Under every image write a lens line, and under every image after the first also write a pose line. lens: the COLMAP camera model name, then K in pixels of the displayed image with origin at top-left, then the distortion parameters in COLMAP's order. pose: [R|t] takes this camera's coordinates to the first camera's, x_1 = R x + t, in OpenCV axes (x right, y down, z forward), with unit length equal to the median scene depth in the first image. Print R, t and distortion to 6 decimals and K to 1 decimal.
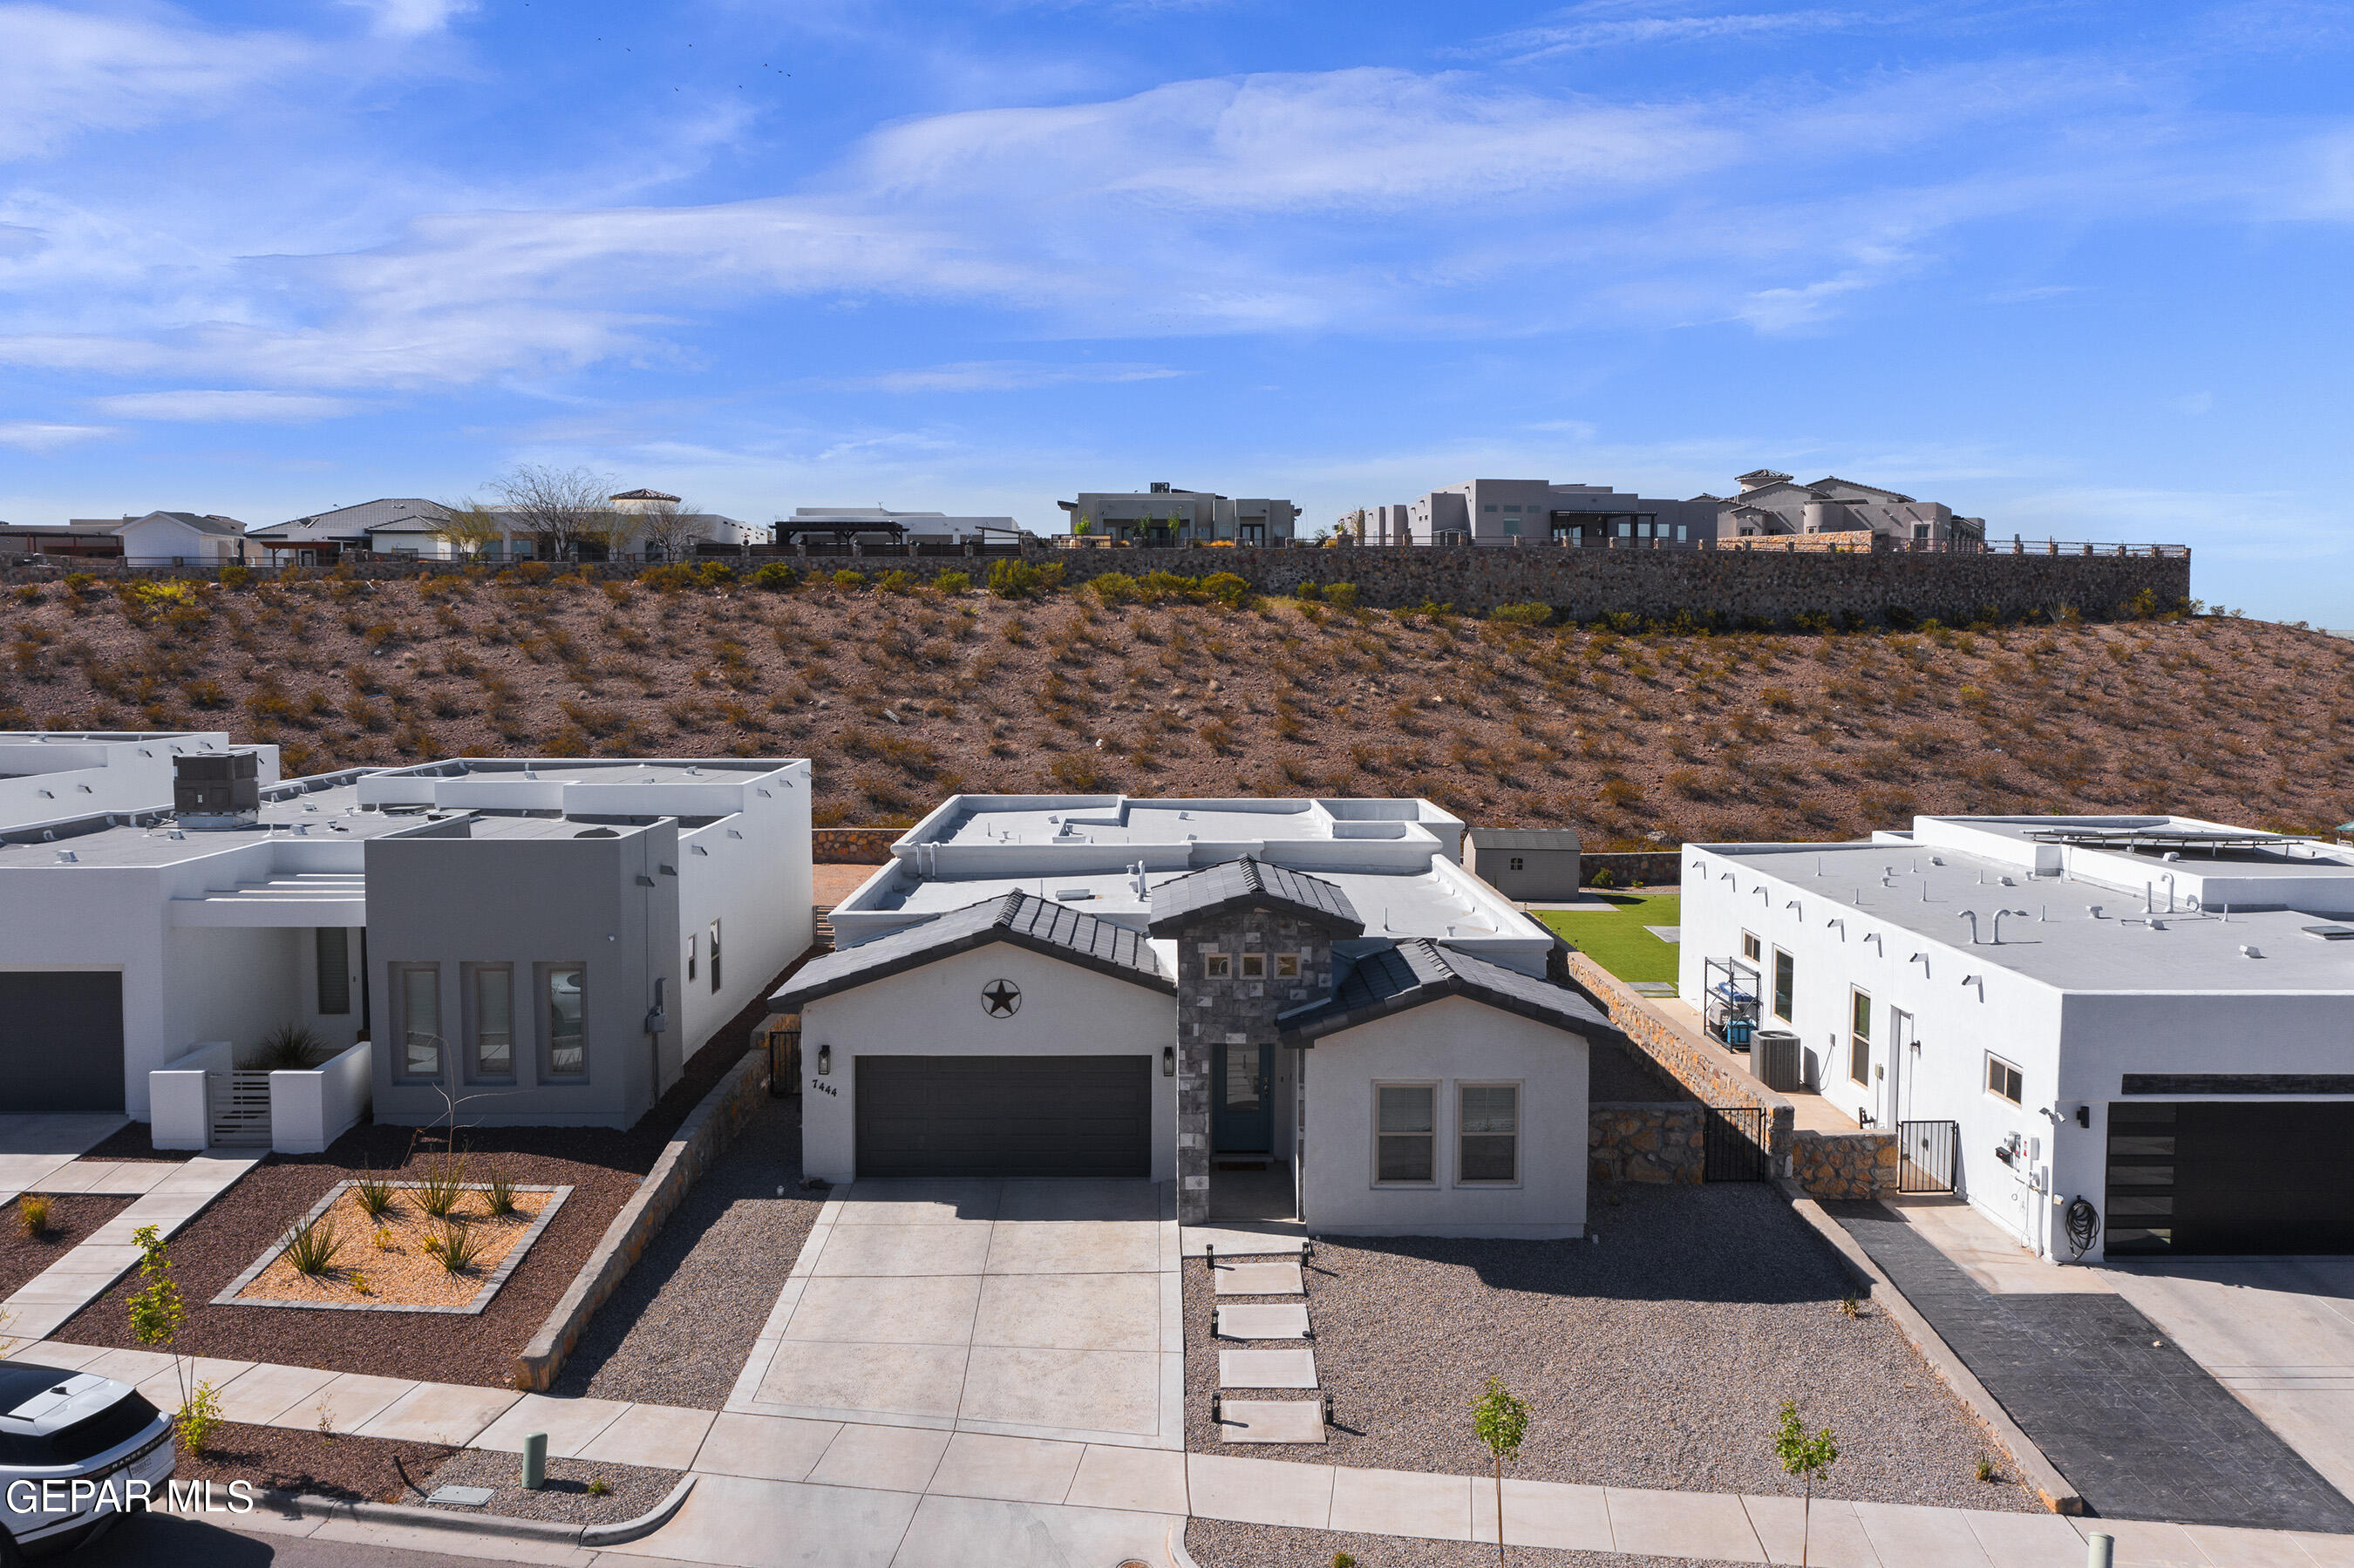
lens RADIAL K [[1856.2, 0, 1177.0], [0, 1856.2, 784.0], [0, 0, 1]] dist [-0.002282, 0.005655]
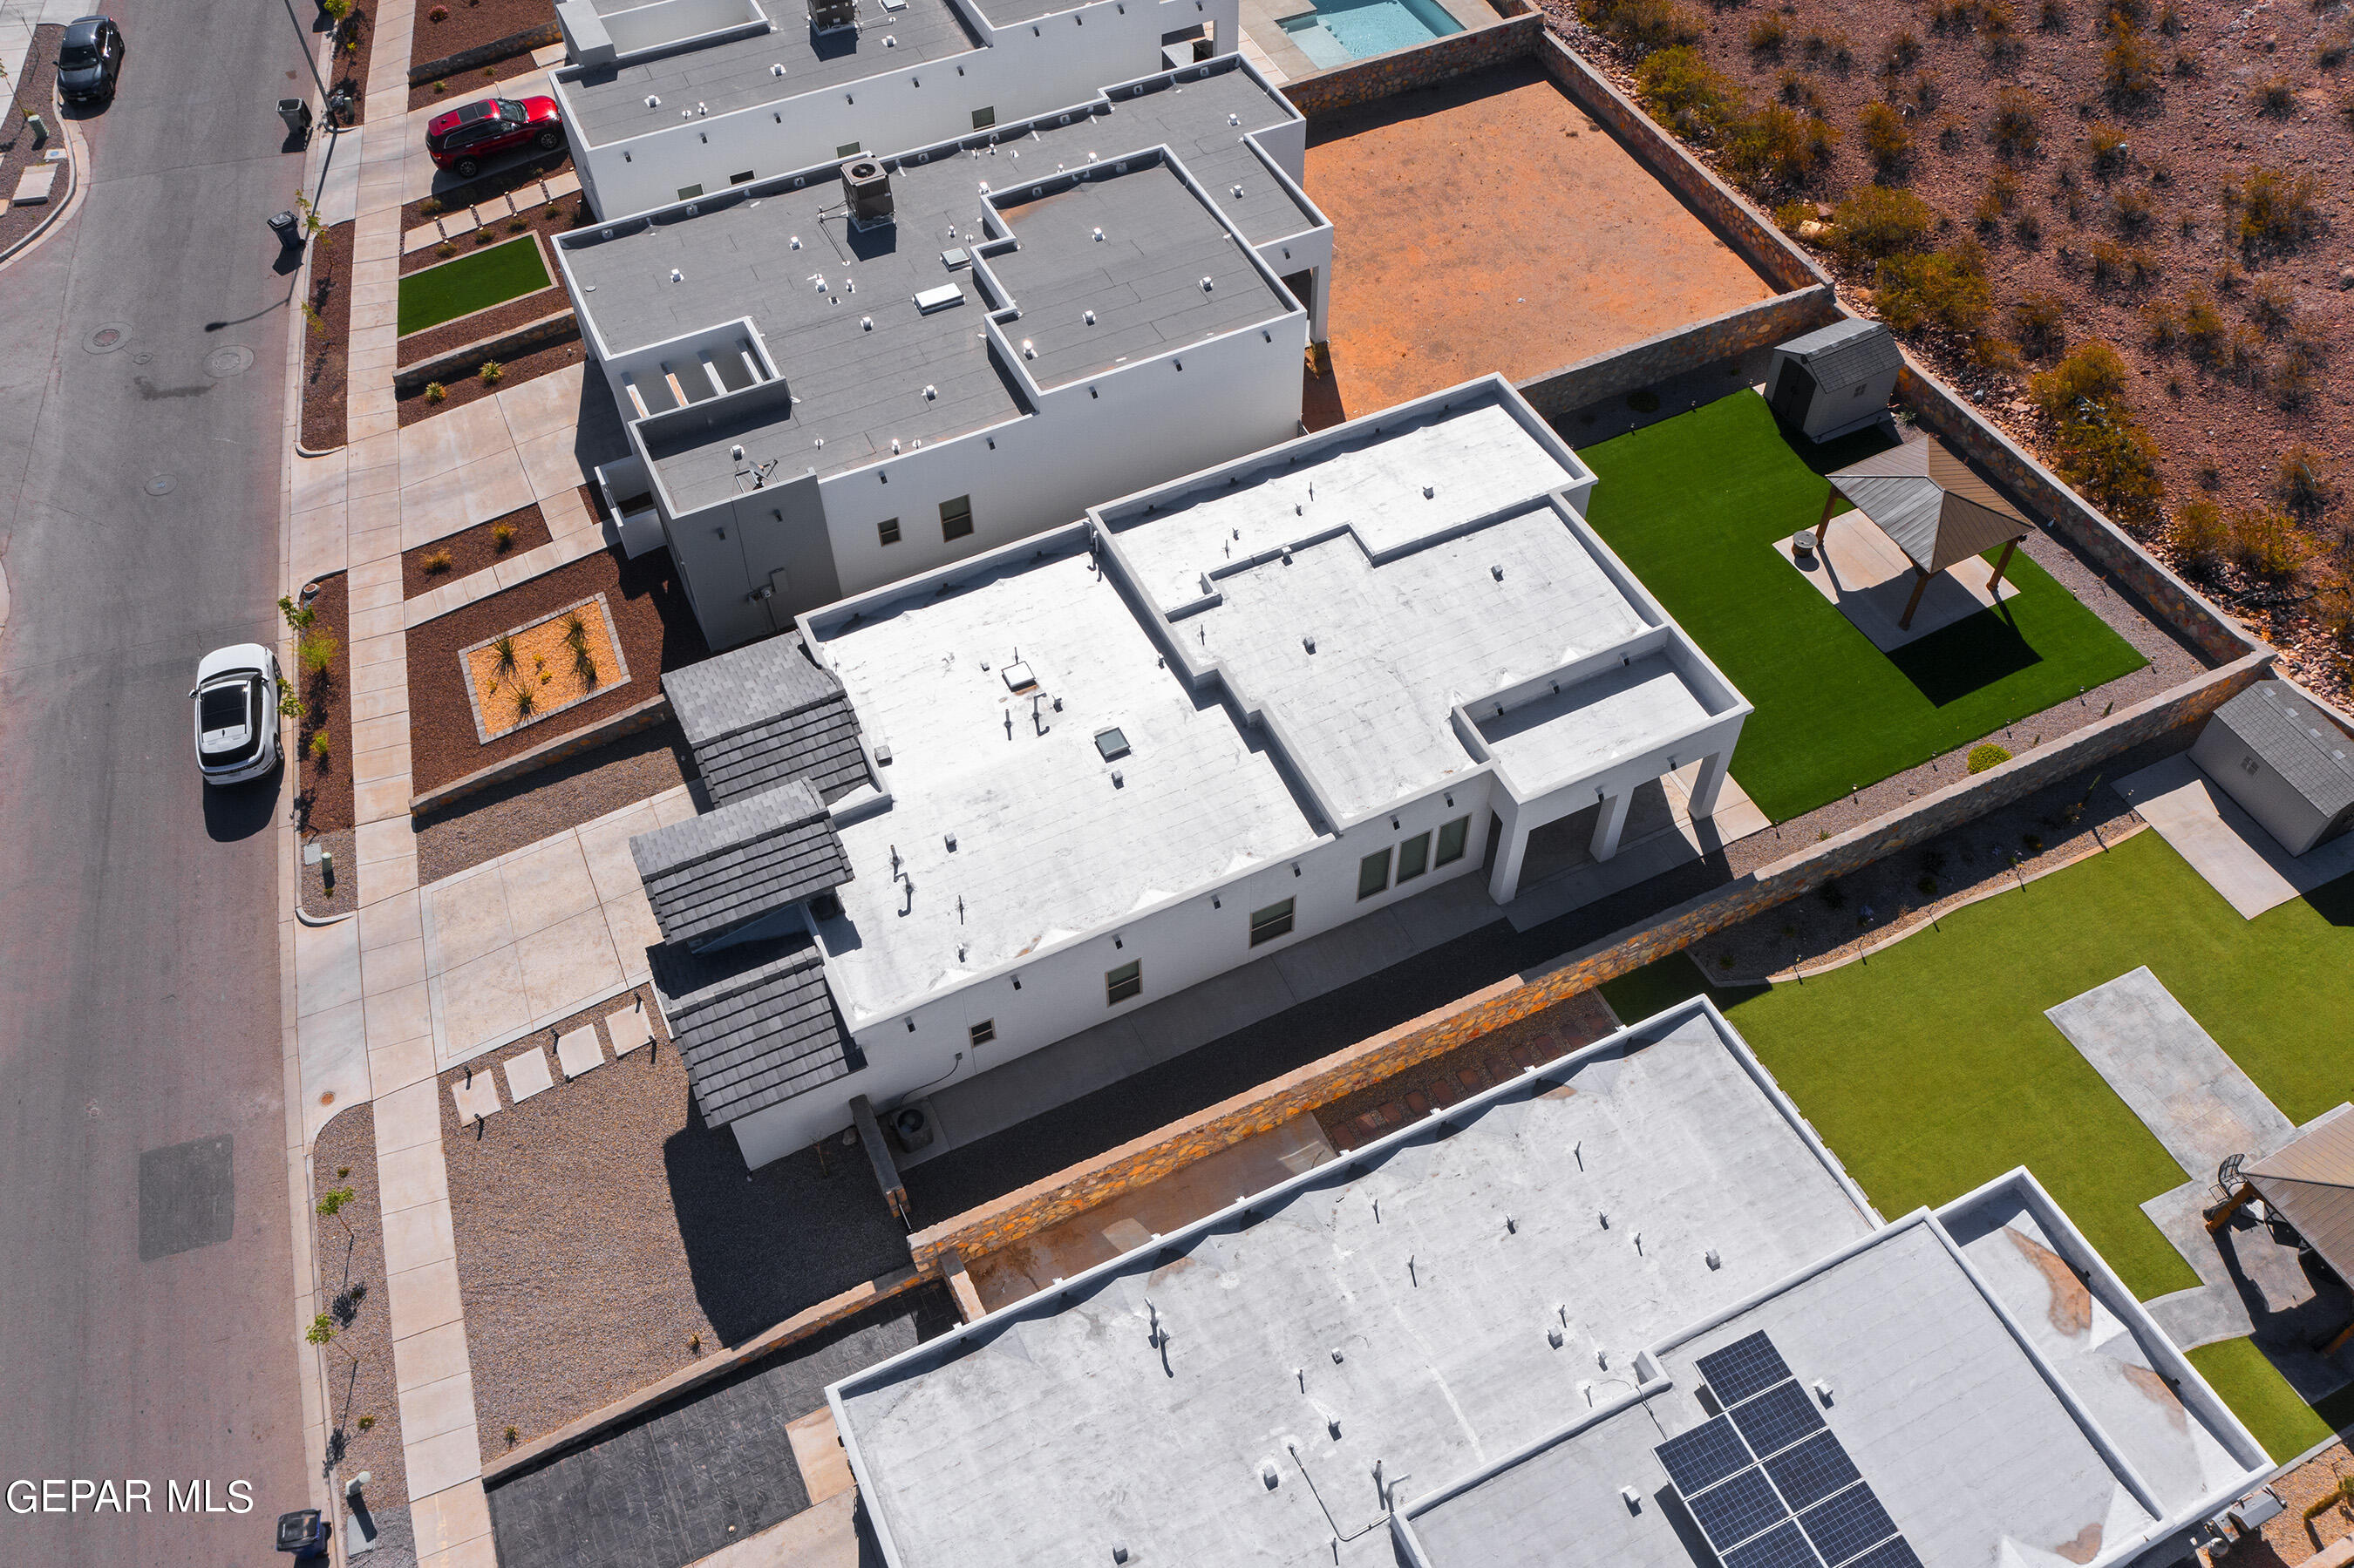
lens RADIAL K [[1856.2, 0, 1177.0], [0, 1856.2, 784.0], [0, 0, 1]] dist [-0.002282, 0.005655]
pose [[0.420288, 0.702934, -0.573796, 0.972103], [-0.057103, 0.651594, 0.756416, -1.081146], [0.905592, -0.285148, 0.313997, 0.896067]]
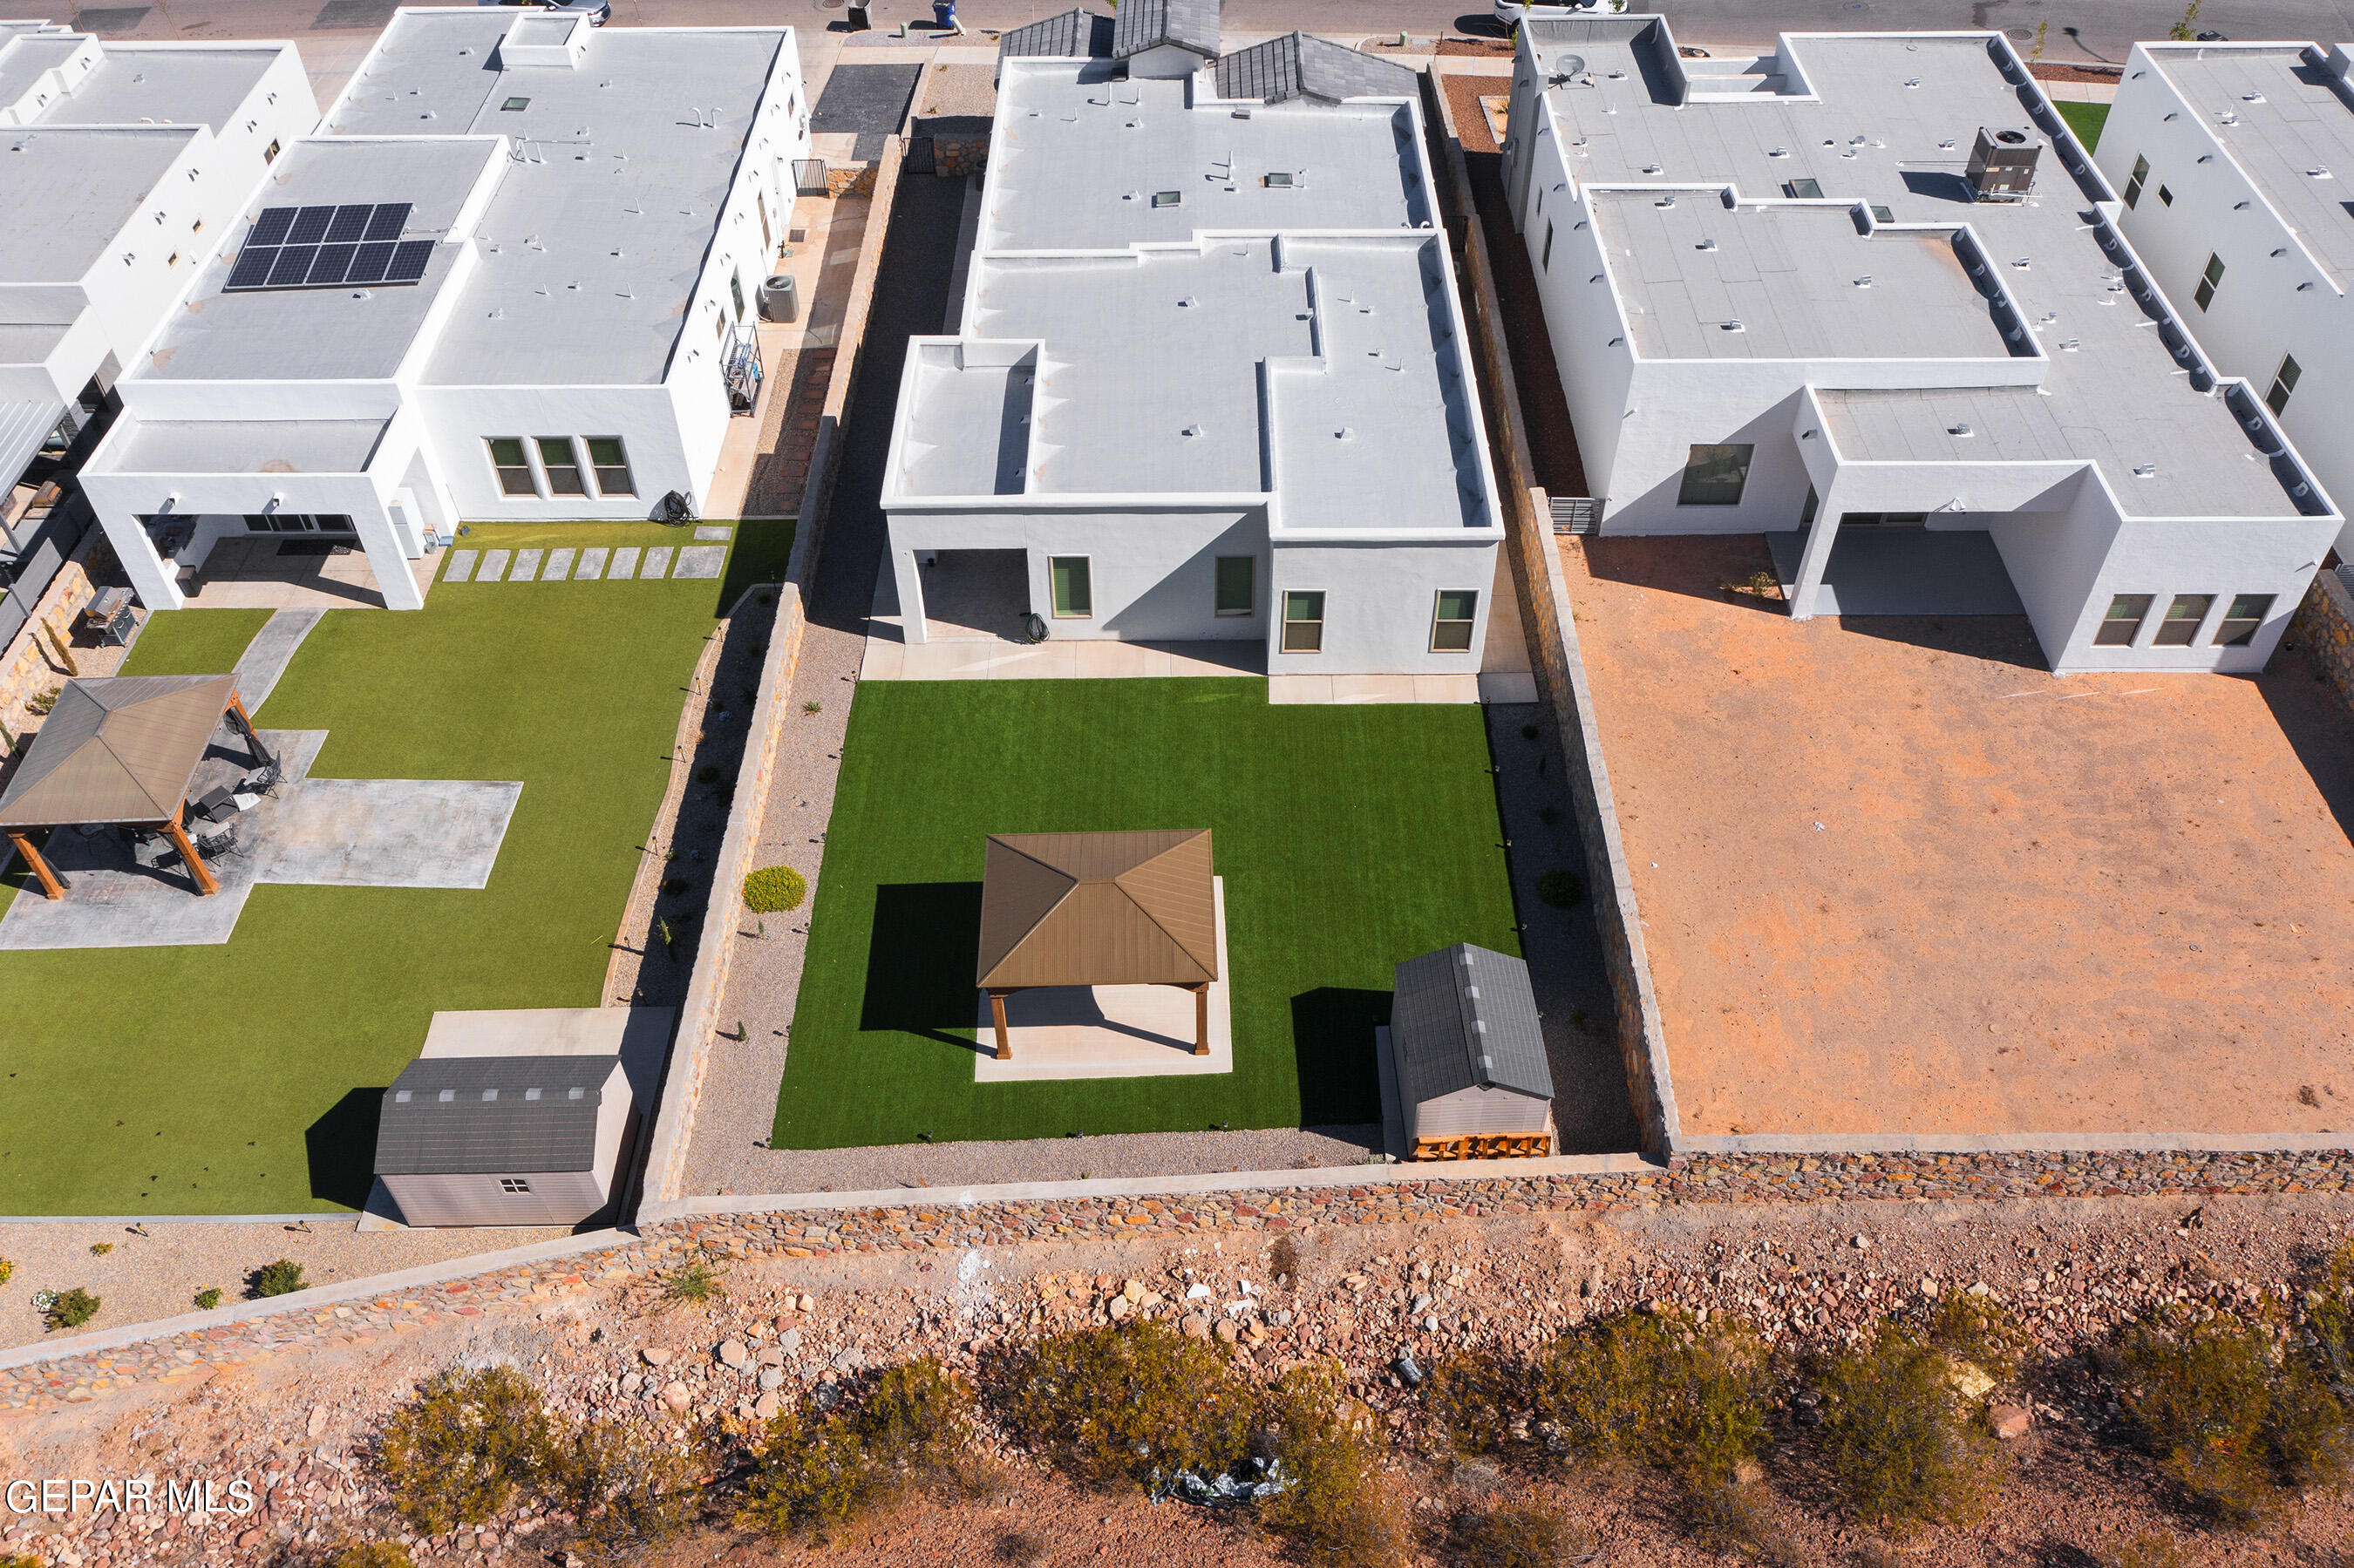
lens RADIAL K [[1842.8, 0, 1155.1], [0, 1842.8, 762.4], [0, 0, 1]] dist [0.000927, 0.005108]
pose [[-0.999763, -0.014060, 0.016628, 0.000803], [0.003690, 0.643207, 0.765684, -0.920175], [-0.021461, 0.765563, -0.643002, 2.895738]]
